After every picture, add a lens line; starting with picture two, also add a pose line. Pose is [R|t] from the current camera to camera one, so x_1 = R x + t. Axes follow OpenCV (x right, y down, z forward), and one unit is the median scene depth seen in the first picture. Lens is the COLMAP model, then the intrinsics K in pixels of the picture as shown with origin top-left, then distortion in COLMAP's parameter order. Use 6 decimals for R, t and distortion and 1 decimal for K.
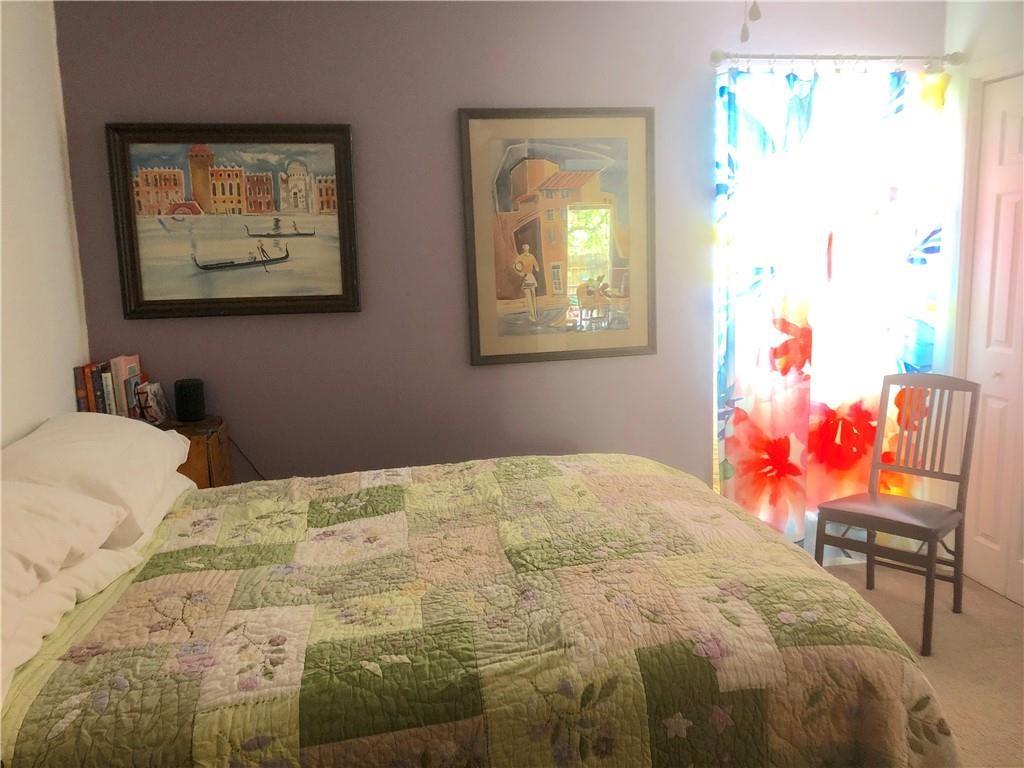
lens RADIAL K [[835.7, 0, 512.0], [0, 835.7, 384.0], [0, 0, 1]] dist [0.101842, -0.268021]
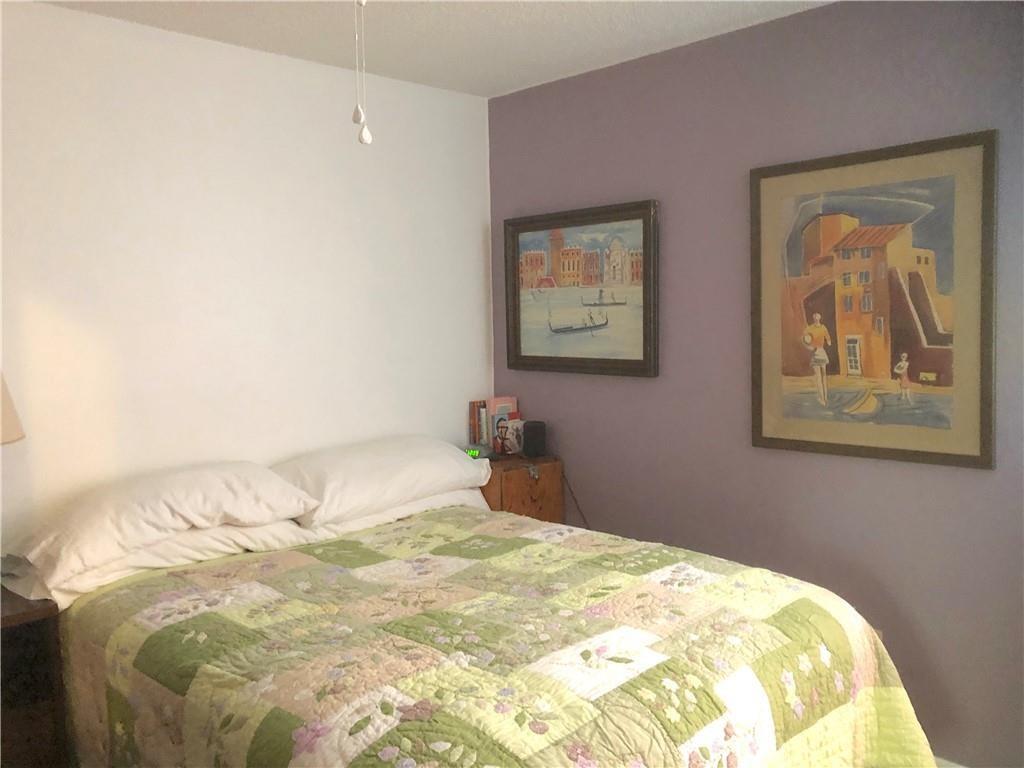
lens RADIAL K [[825.4, 0, 512.0], [0, 825.4, 384.0], [0, 0, 1]] dist [0.008318, 0.005609]
pose [[0.554045, 0.086041, -0.828028, 0.580404], [-0.119910, 0.992521, 0.022900, -0.082854], [0.823805, 0.086601, 0.560219, 0.298217]]
